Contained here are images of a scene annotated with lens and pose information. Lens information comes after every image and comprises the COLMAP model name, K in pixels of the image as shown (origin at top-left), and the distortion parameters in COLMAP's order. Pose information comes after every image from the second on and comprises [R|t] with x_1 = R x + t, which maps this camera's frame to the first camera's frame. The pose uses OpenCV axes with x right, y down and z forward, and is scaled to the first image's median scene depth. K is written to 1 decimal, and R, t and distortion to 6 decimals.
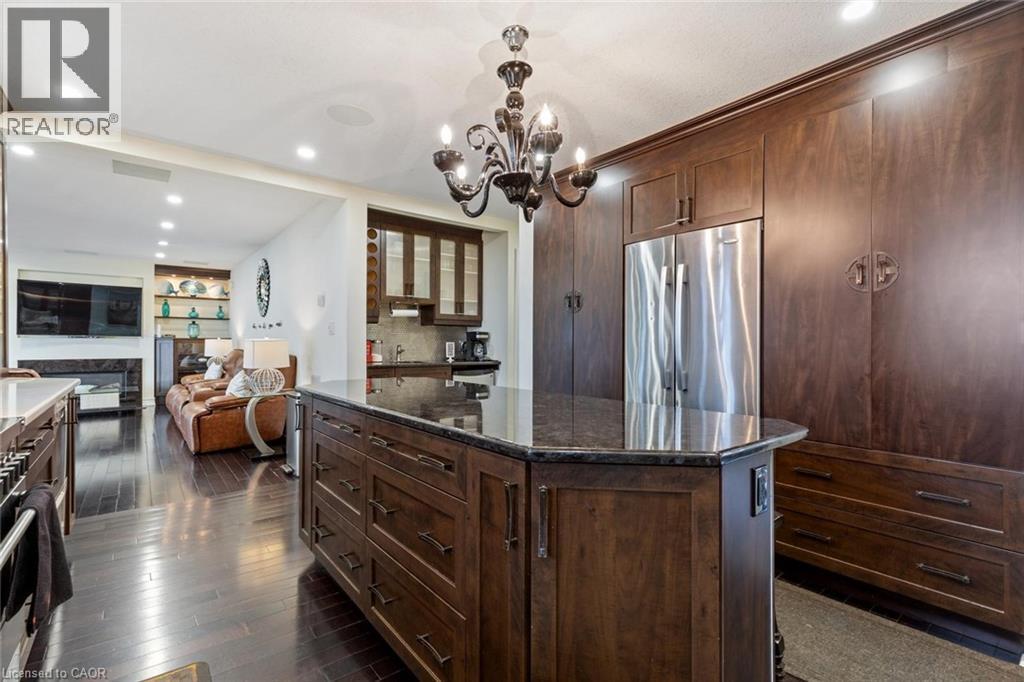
lens RADIAL K [[463.8, 0, 515.4], [0, 463.8, 345.1], [0, 0, 1]] dist [0.002607, 0.000056]
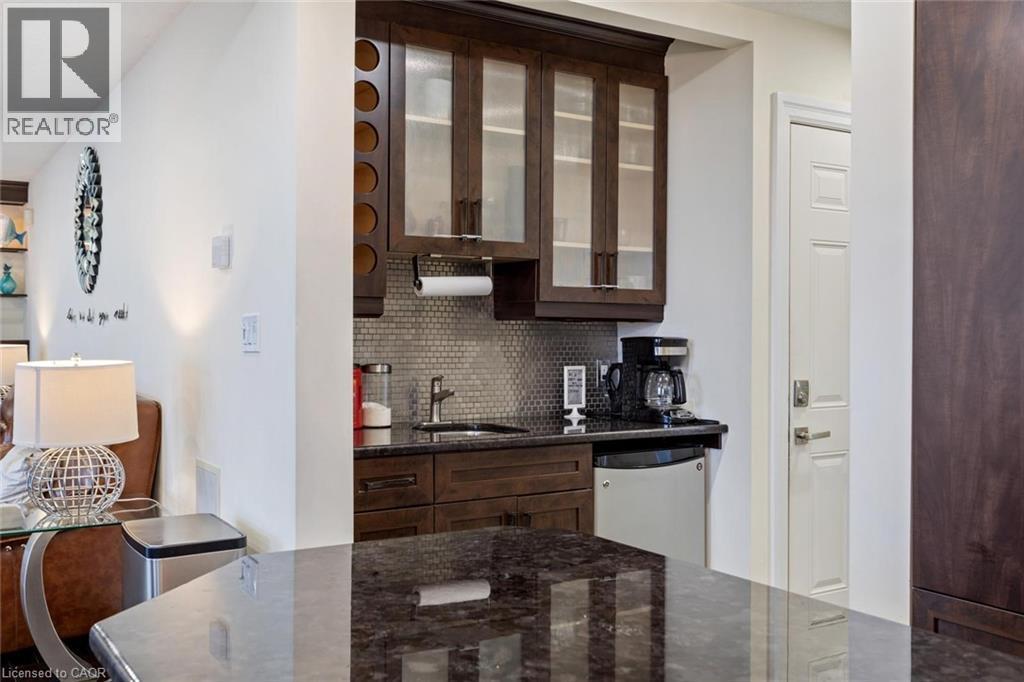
lens RADIAL K [[995.6, 0, 510.9], [0, 995.6, 338.6], [0, 0, 1]] dist [-0.006941, 0.000000]
pose [[0.992433, 0.001575, -0.122774, -0.099563], [-0.001890, 0.999995, -0.002453, -0.026300], [0.122769, 0.002666, 0.992432, 0.252143]]
